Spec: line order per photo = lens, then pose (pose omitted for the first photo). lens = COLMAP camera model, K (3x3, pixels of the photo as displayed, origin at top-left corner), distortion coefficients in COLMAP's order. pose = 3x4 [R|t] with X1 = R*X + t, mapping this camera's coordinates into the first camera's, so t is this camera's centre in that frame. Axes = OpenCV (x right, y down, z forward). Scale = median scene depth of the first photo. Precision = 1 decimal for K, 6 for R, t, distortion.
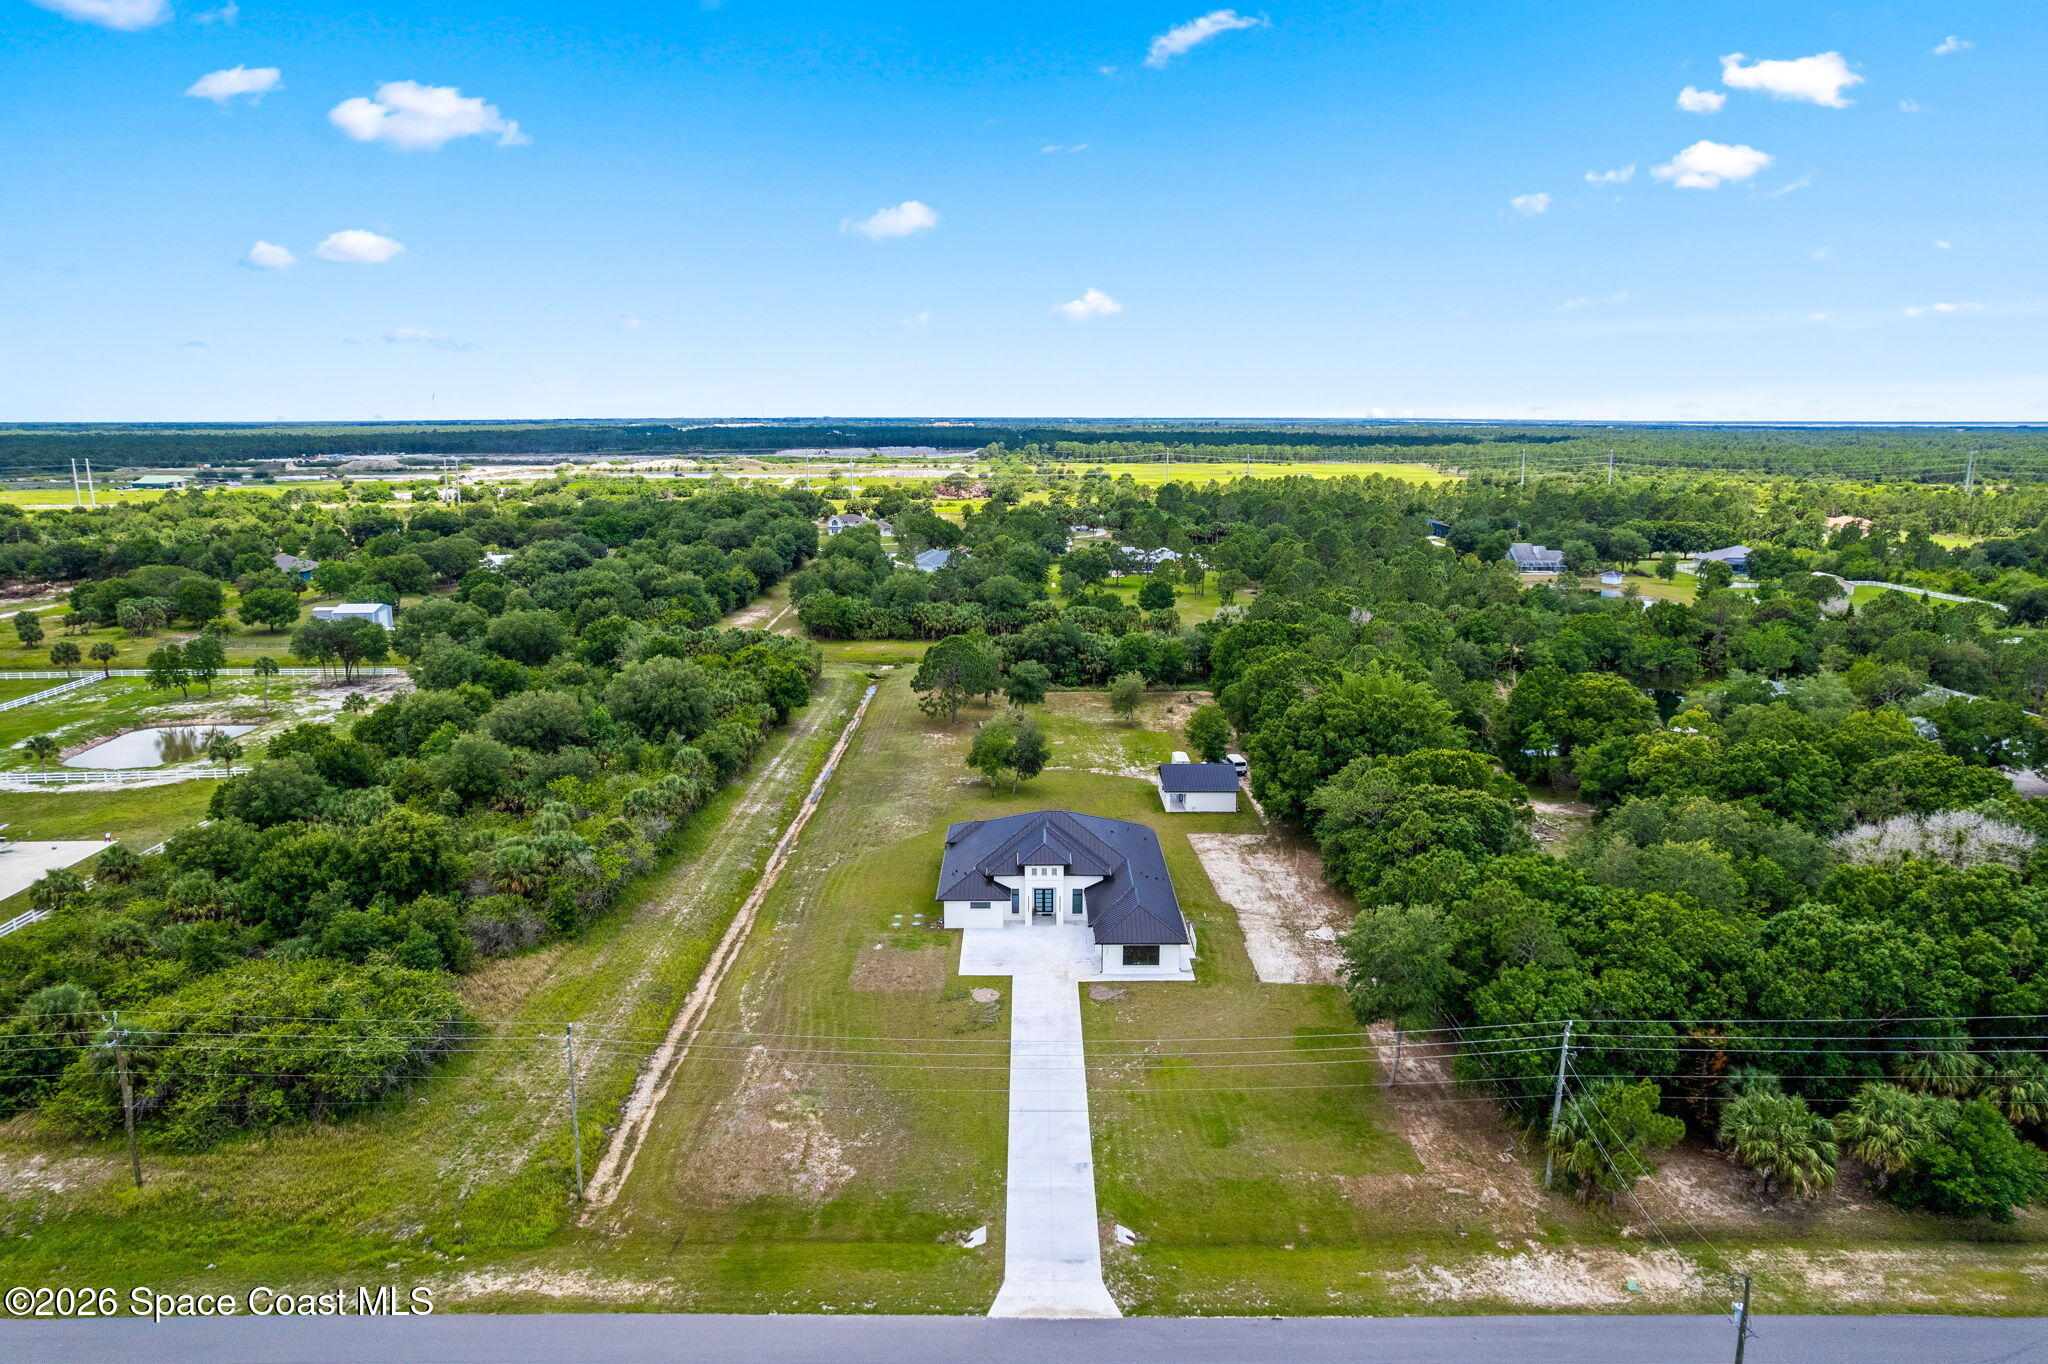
lens RADIAL K [[1286.1, 0, 1025.2], [0, 1286.1, 741.6], [0, 0, 1]] dist [-0.054070, 0.032868]
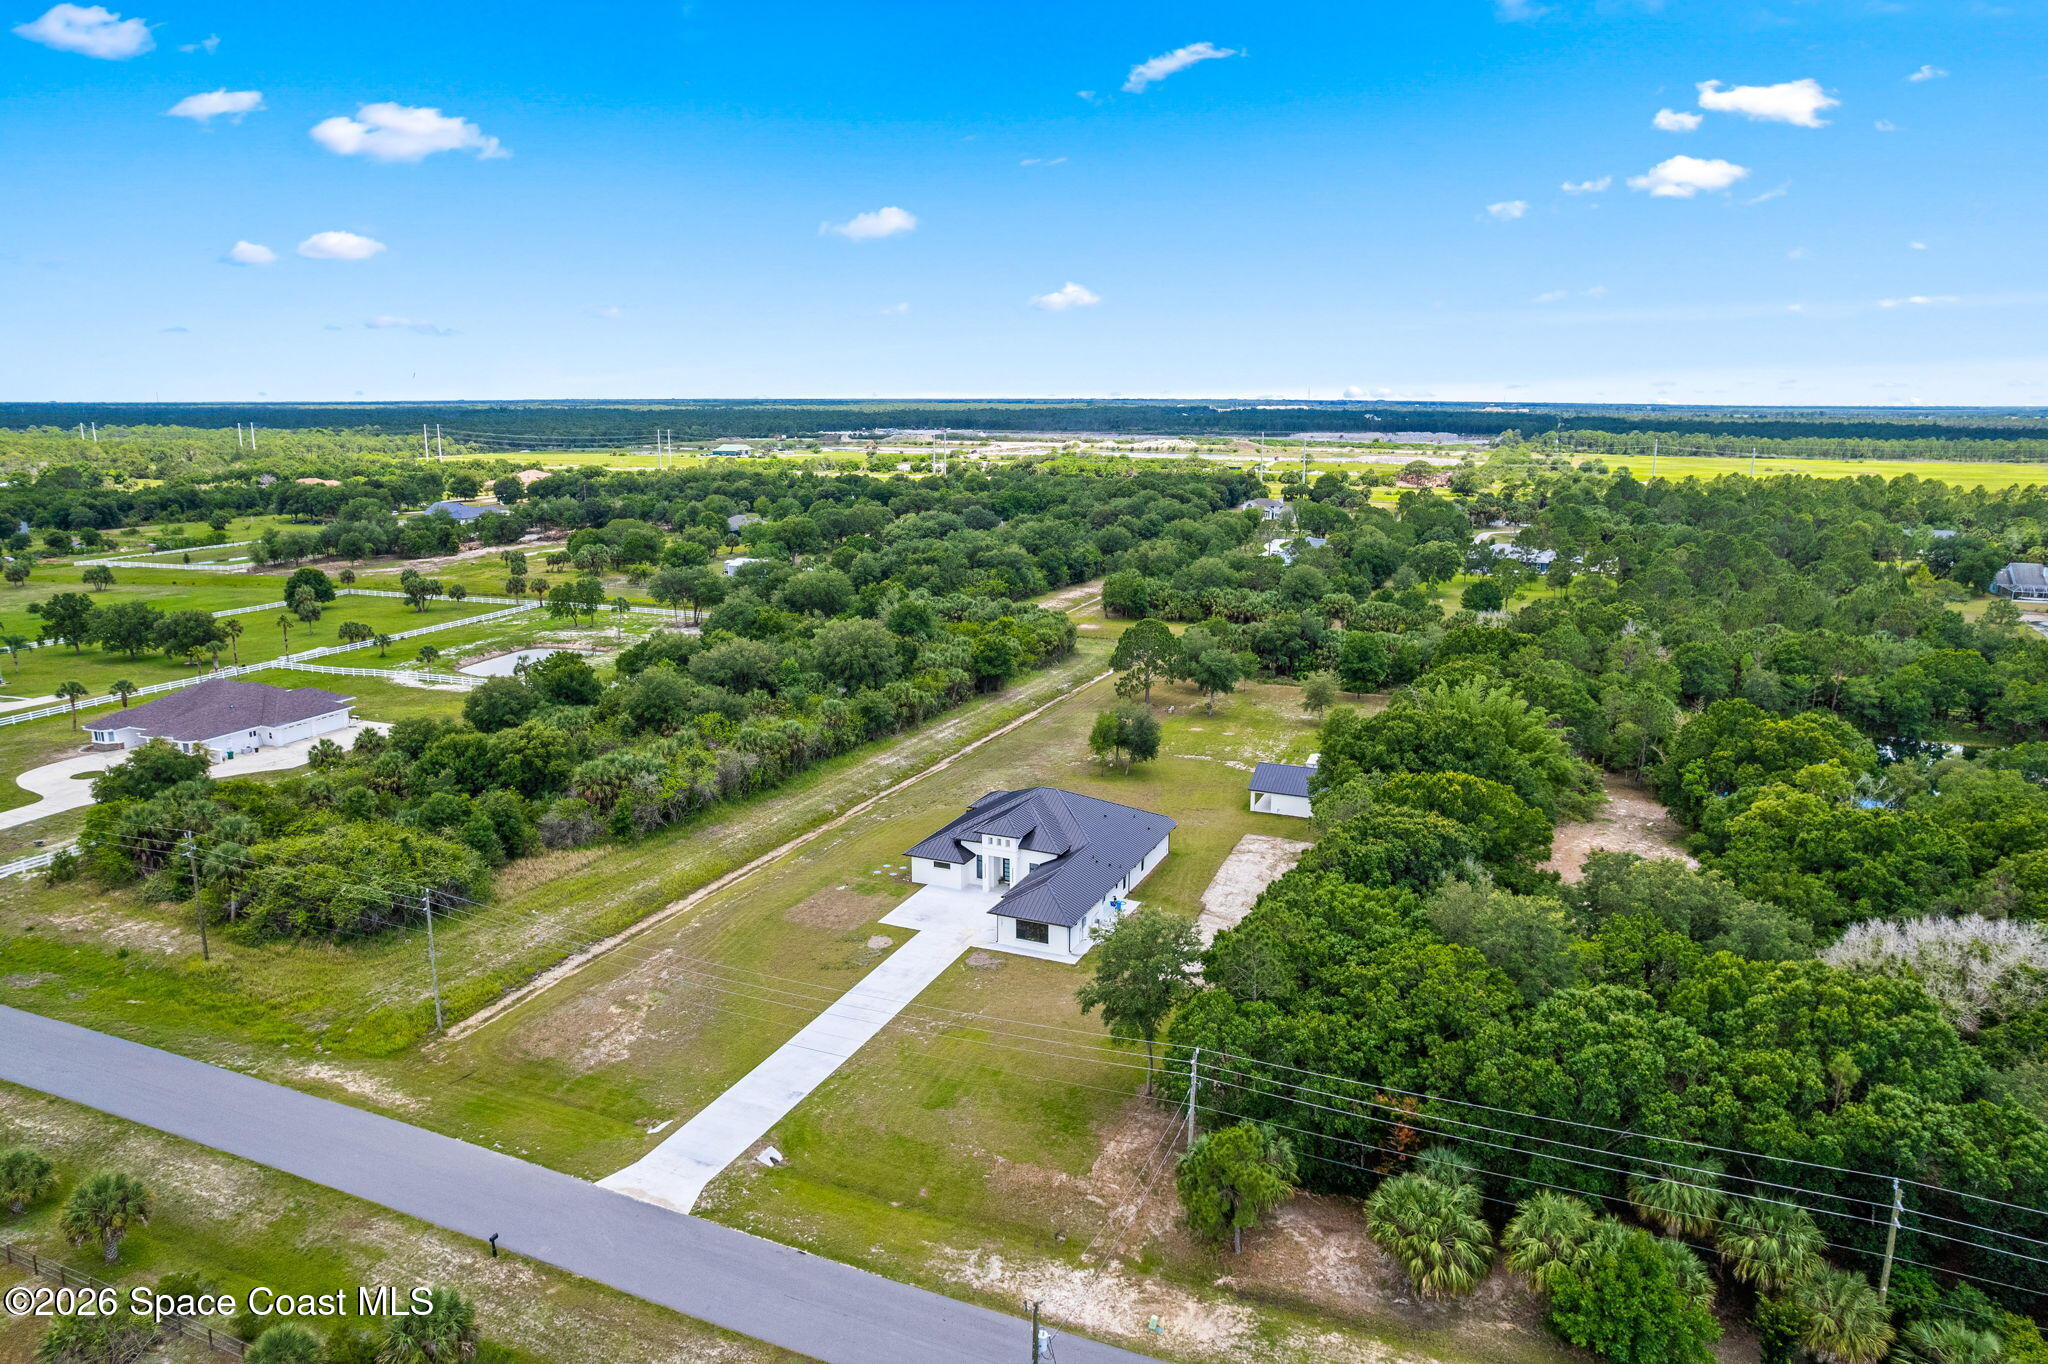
lens RADIAL K [[1286.1, 0, 1025.2], [0, 1286.1, 741.6], [0, 0, 1]] dist [-0.054070, 0.032868]
pose [[0.915823, 0.106027, -0.387333, 0.400603], [-0.100879, 0.994329, 0.033661, -0.015971], [0.388706, 0.008246, 0.921325, 0.042812]]
